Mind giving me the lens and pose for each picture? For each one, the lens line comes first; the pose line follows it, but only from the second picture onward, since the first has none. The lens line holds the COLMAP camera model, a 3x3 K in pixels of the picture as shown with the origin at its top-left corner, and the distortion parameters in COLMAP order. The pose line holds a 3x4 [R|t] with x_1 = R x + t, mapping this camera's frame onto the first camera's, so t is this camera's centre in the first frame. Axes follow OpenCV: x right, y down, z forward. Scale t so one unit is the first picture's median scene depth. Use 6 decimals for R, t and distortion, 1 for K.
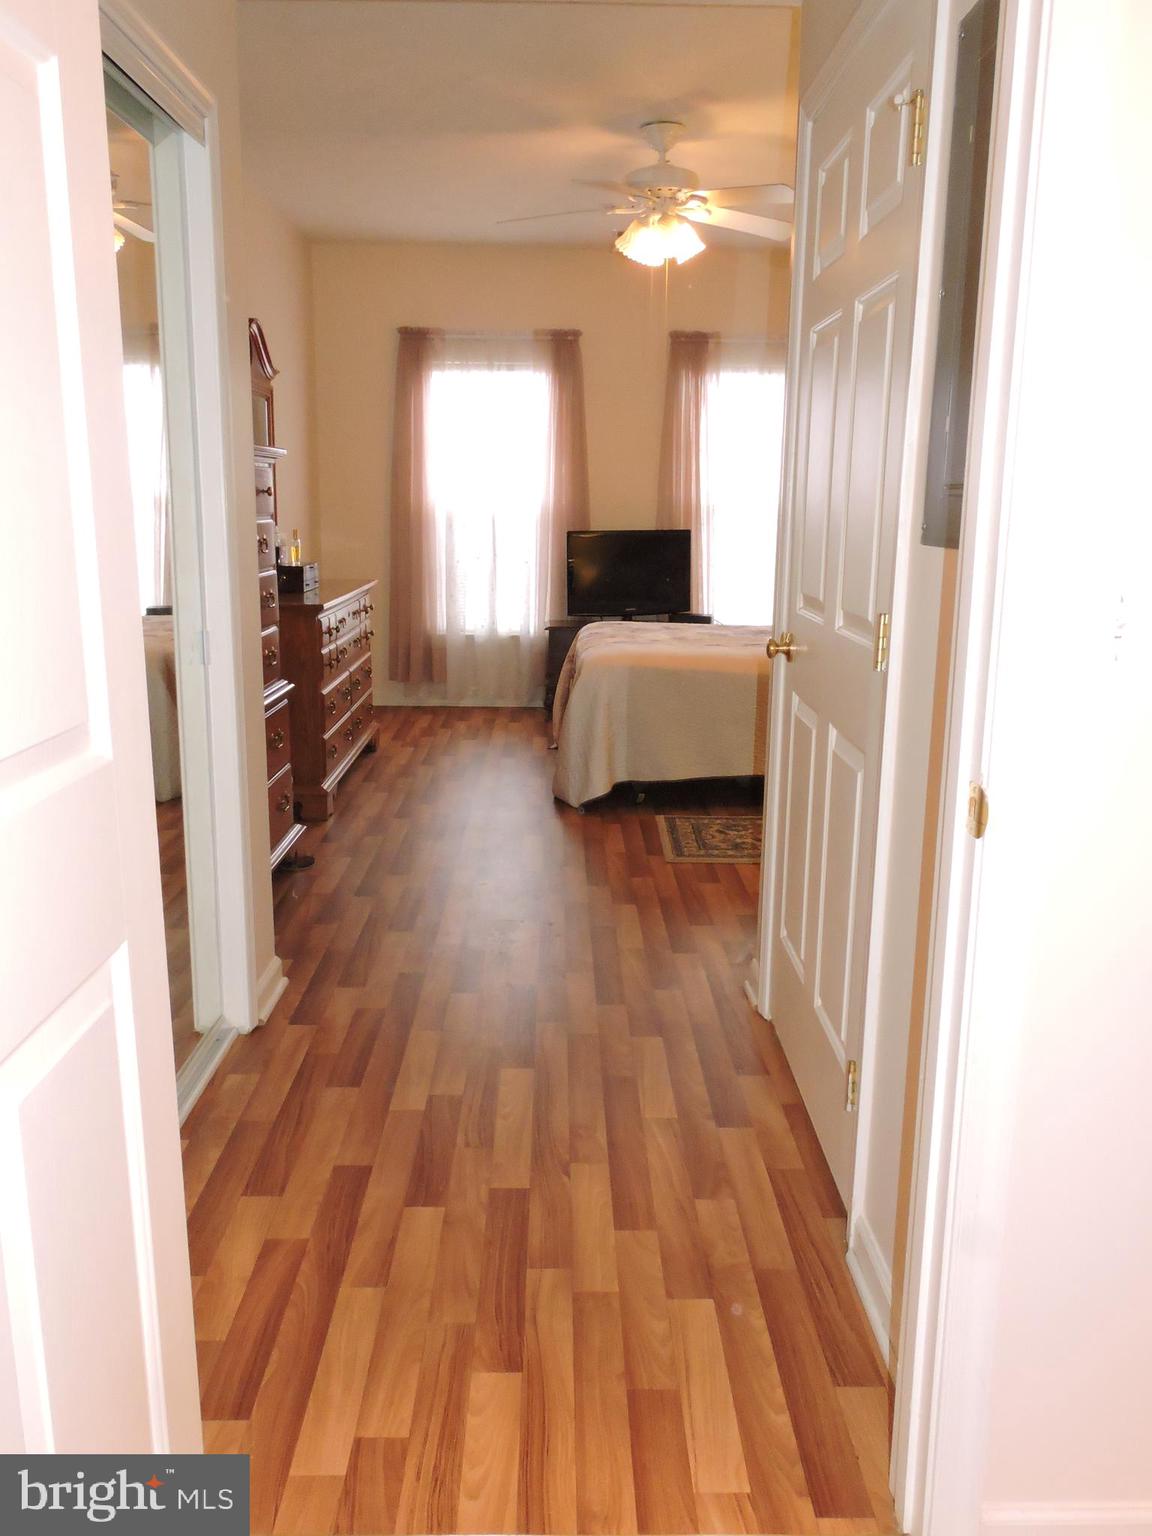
lens RADIAL K [[1207.9, 0, 575.2], [0, 1207.9, 768.6], [0, 0, 1]] dist [-0.008711, -0.002607]
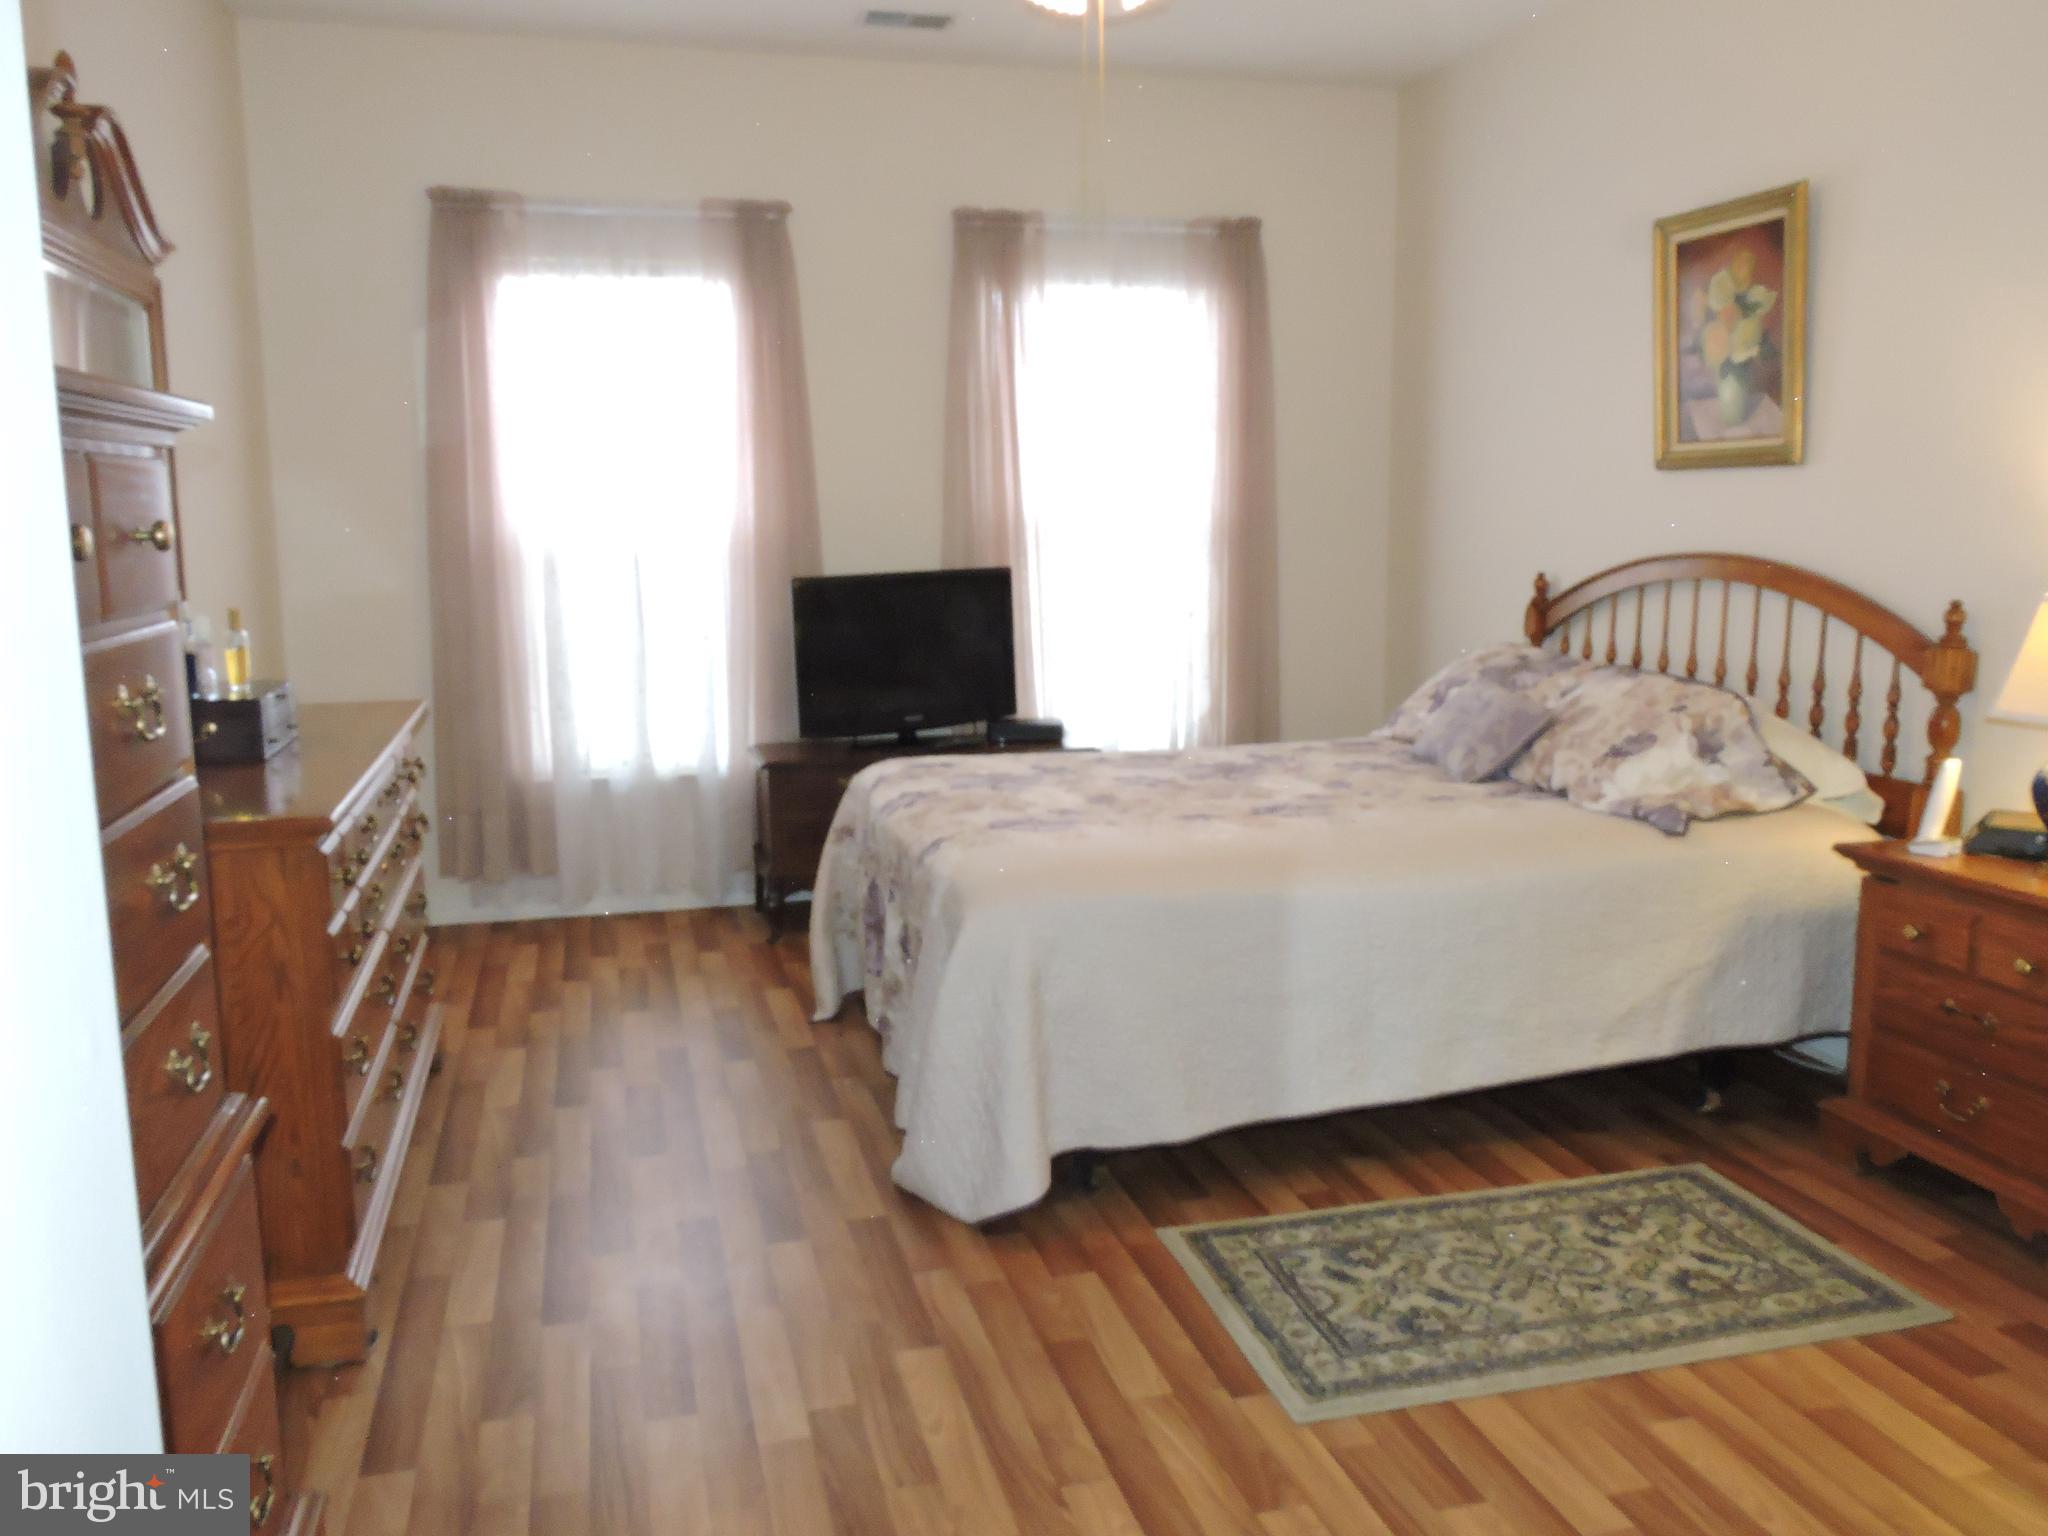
lens RADIAL K [[1610.6, 0, 1026.7], [0, 1610.6, 759.7], [0, 0, 1]] dist [-0.008711, -0.002607]
pose [[0.970115, -0.058871, 0.235397, -0.074854], [0.072970, 0.995997, -0.051632, -0.073282], [-0.231415, 0.067266, 0.970527, 0.300153]]
